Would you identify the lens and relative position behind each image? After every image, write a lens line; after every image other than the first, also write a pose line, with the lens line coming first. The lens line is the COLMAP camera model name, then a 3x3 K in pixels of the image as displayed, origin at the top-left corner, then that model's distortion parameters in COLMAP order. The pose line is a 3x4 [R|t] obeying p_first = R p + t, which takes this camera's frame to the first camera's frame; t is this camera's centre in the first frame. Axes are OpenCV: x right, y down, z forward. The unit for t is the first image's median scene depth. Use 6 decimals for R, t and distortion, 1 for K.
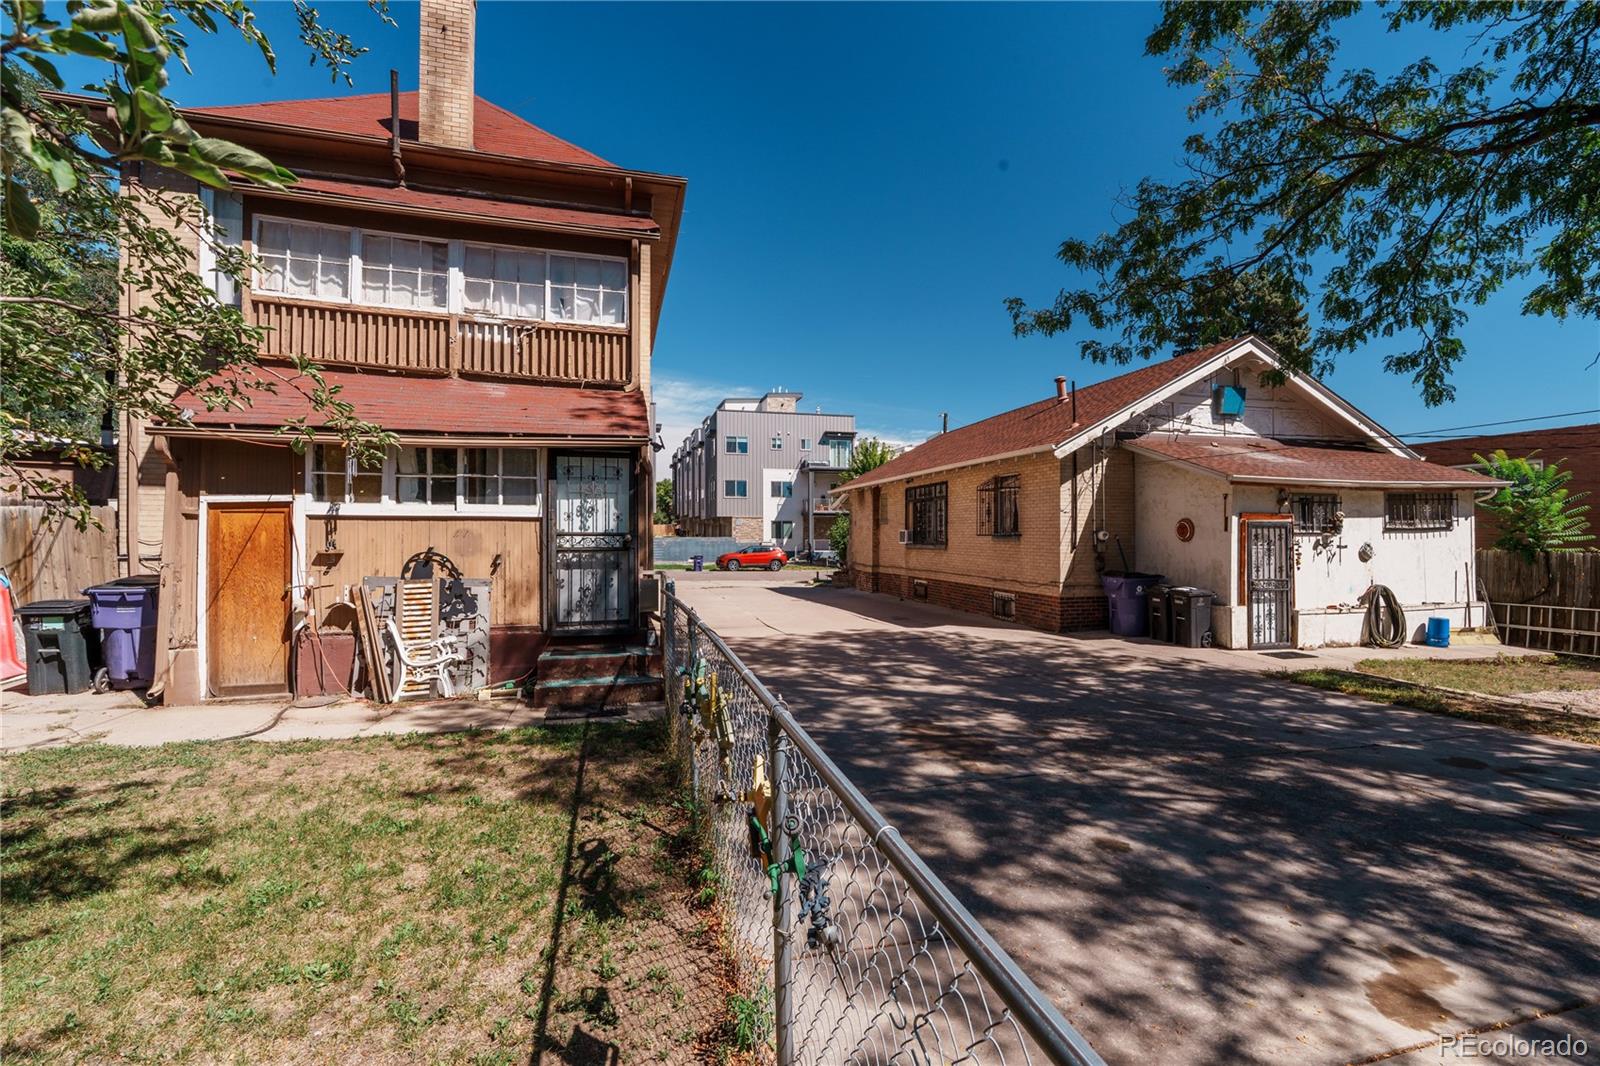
lens RADIAL K [[694.2, 0, 800.2], [0, 694.2, 536.8], [0, 0, 1]] dist [-0.007861, 0.001382]
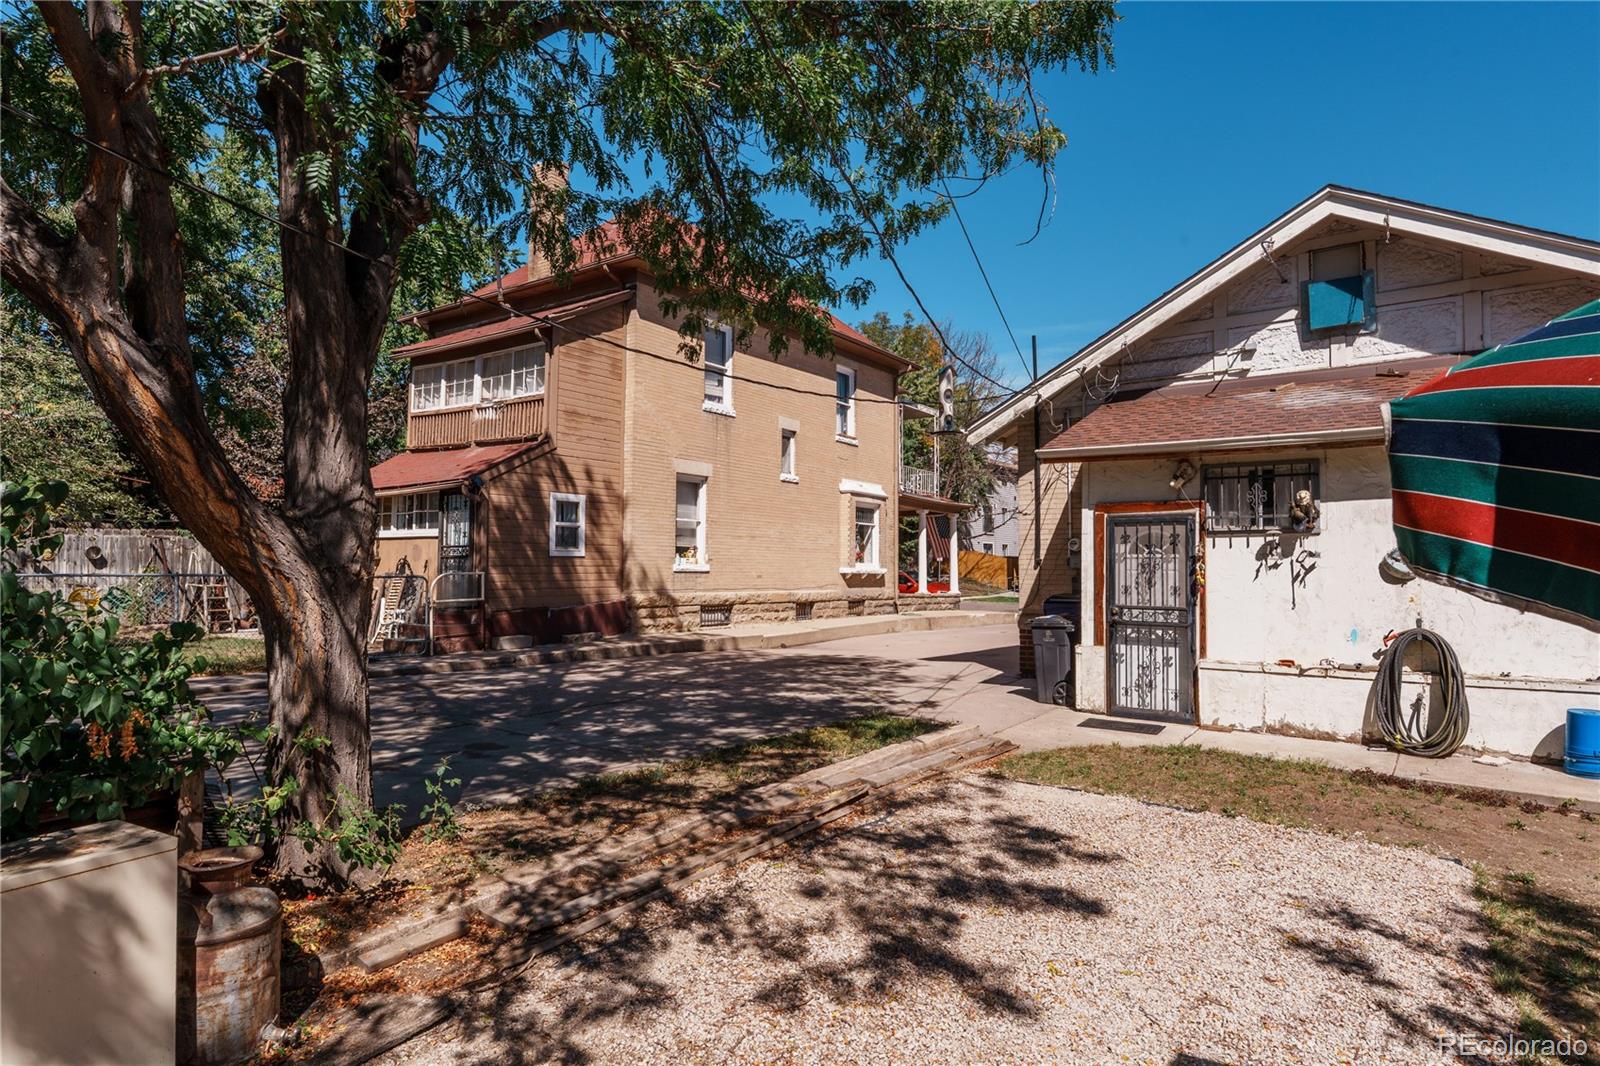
lens RADIAL K [[889.9, 0, 800.4], [0, 889.9, 535.4], [0, 0, 1]] dist [-0.006180, 0.002988]
pose [[0.633693, -0.028049, -0.773076, 1.039863], [-0.005609, 0.999150, -0.040849, 0.029619], [0.773564, 0.030222, 0.632997, 0.232710]]
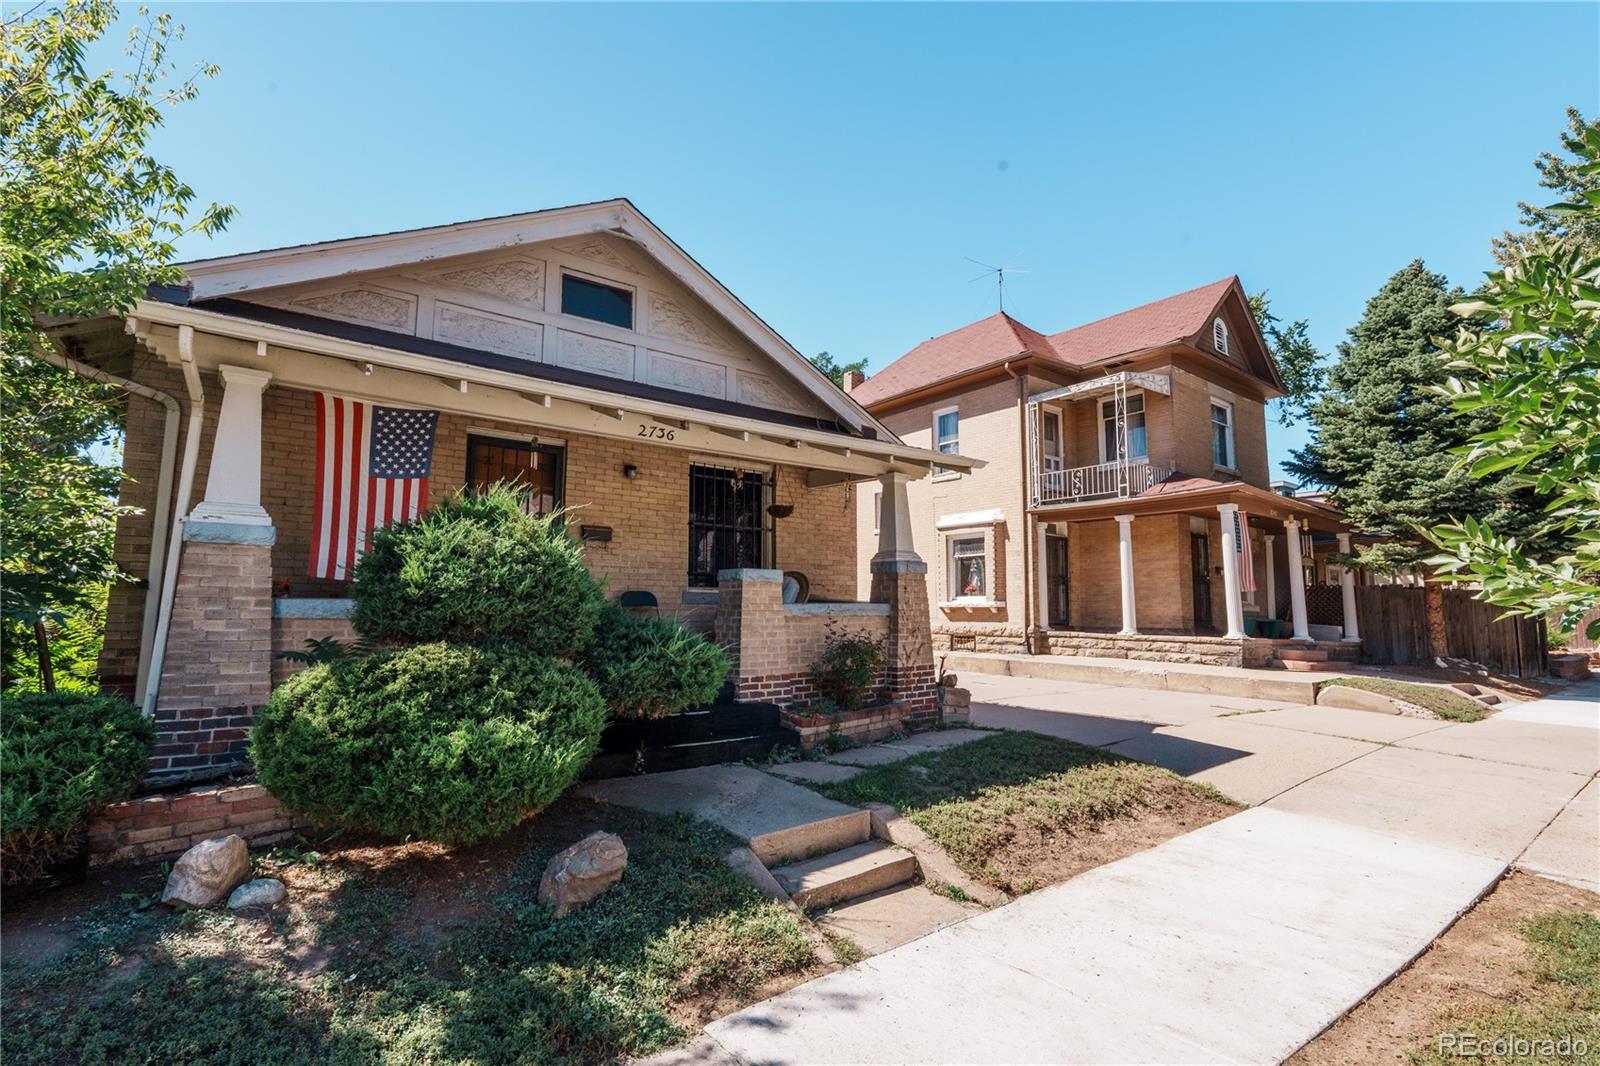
lens RADIAL K [[742.6, 0, 807.3], [0, 742.6, 534.6], [0, 0, 1]] dist [0.000466, -0.002289]
pose [[-0.924014, -0.046280, -0.379548, 0.535919], [-0.004971, 0.994018, -0.109103, 0.052480], [0.382327, -0.098927, -0.918716, 2.860382]]
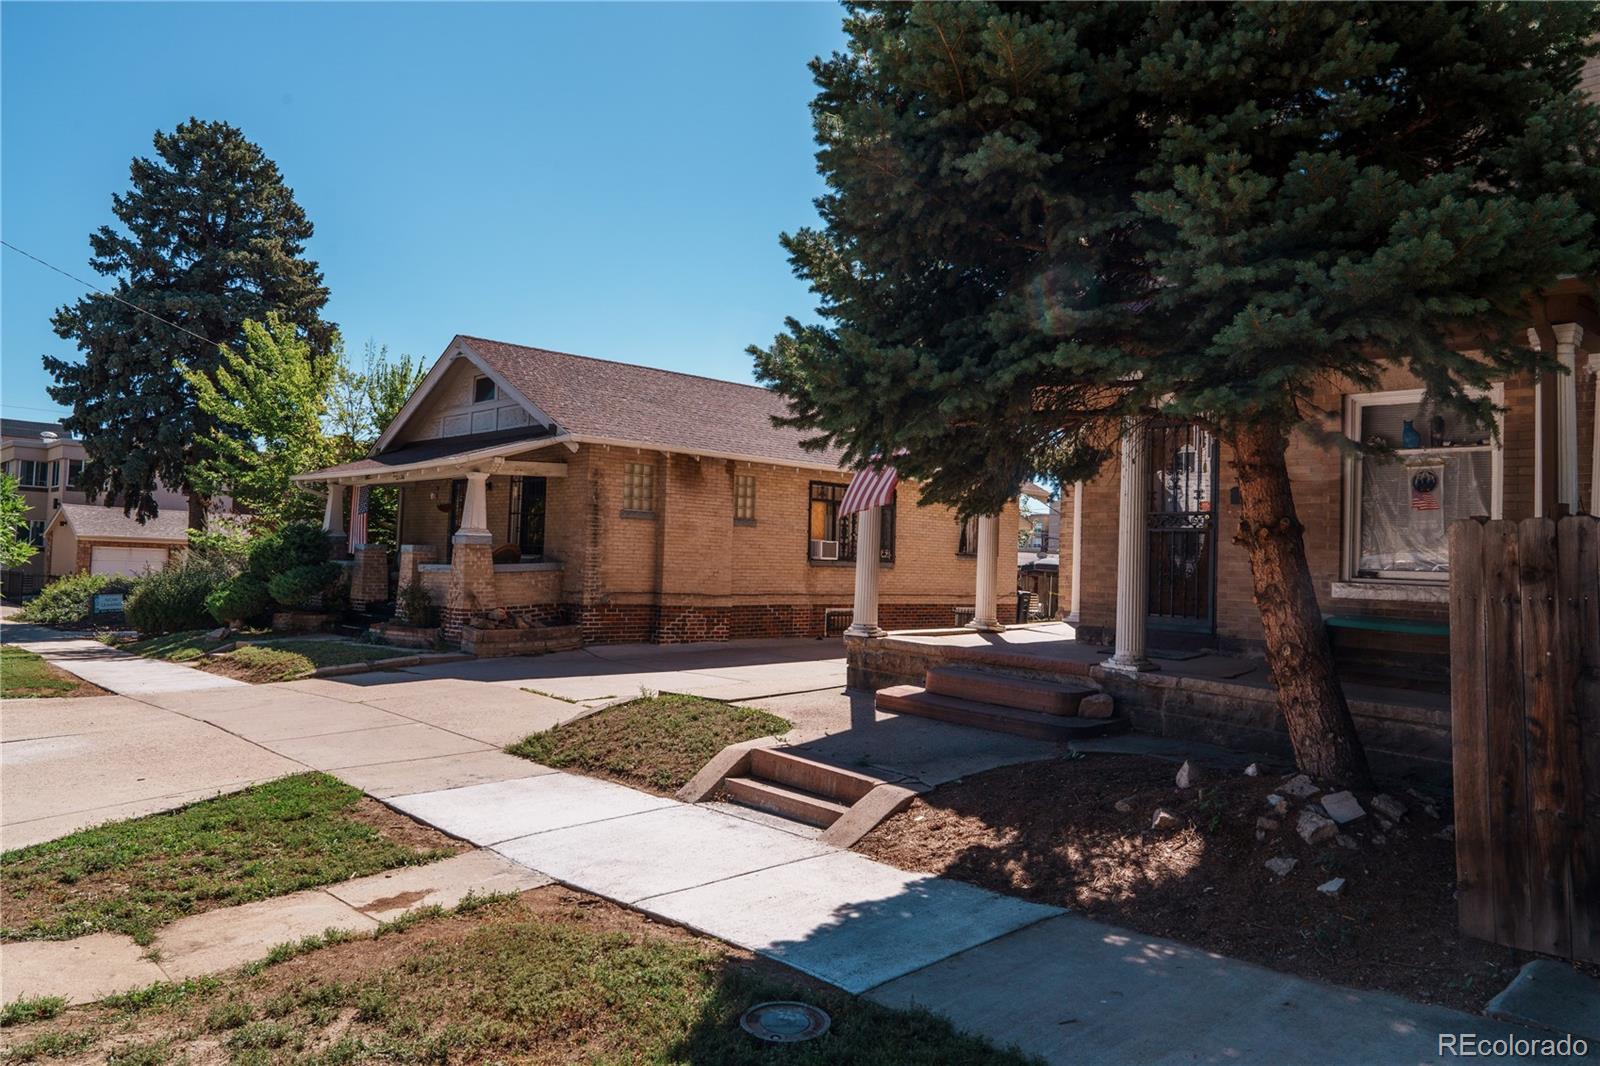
lens RADIAL K [[1074.6, 0, 795.1], [0, 1074.6, 528.0], [0, 0, 1]] dist [-0.009398, 0.005672]
pose [[-0.479155, 0.013641, 0.877624, -1.323288], [-0.031225, 0.998981, -0.032575, 0.023538], [-0.877174, -0.043012, -0.478241, 2.543457]]
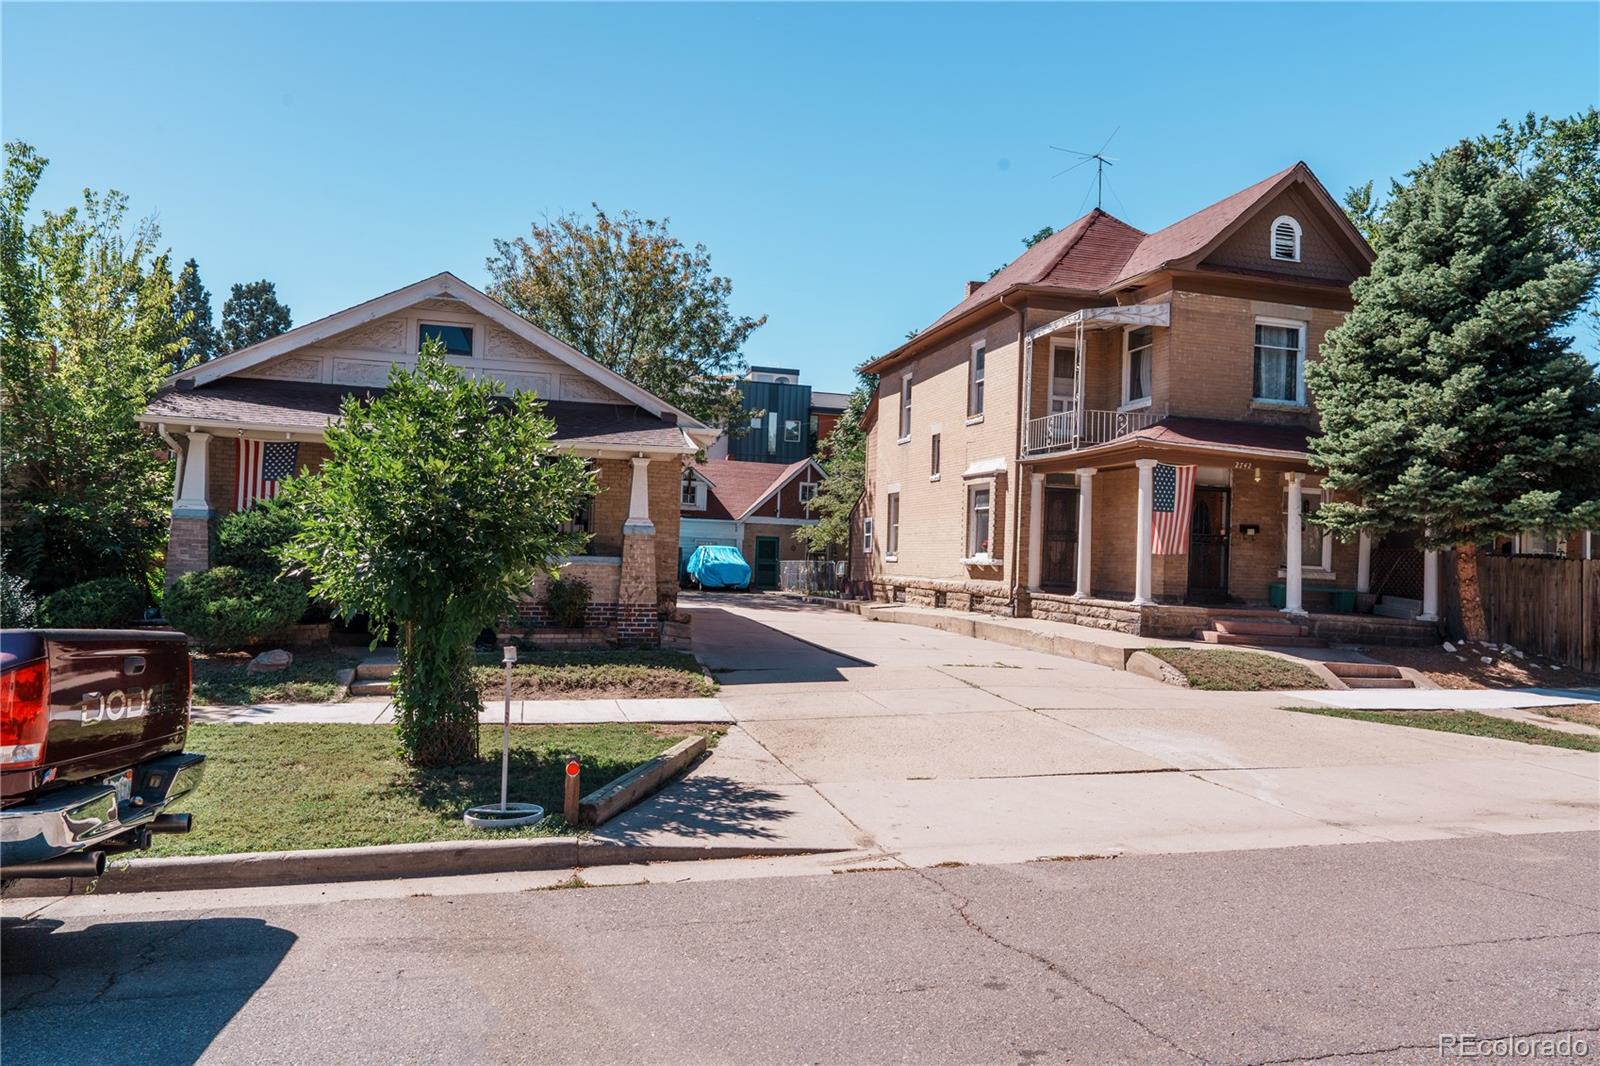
lens RADIAL K [[1074.6, 0, 801.4], [0, 1074.6, 529.9], [0, 0, 1]] dist [-0.009398, 0.005672]
pose [[-0.999335, -0.034638, 0.011352, -0.045713], [-0.034967, 0.998933, -0.030160, 0.039962], [-0.010295, -0.030537, -0.999481, 3.596819]]
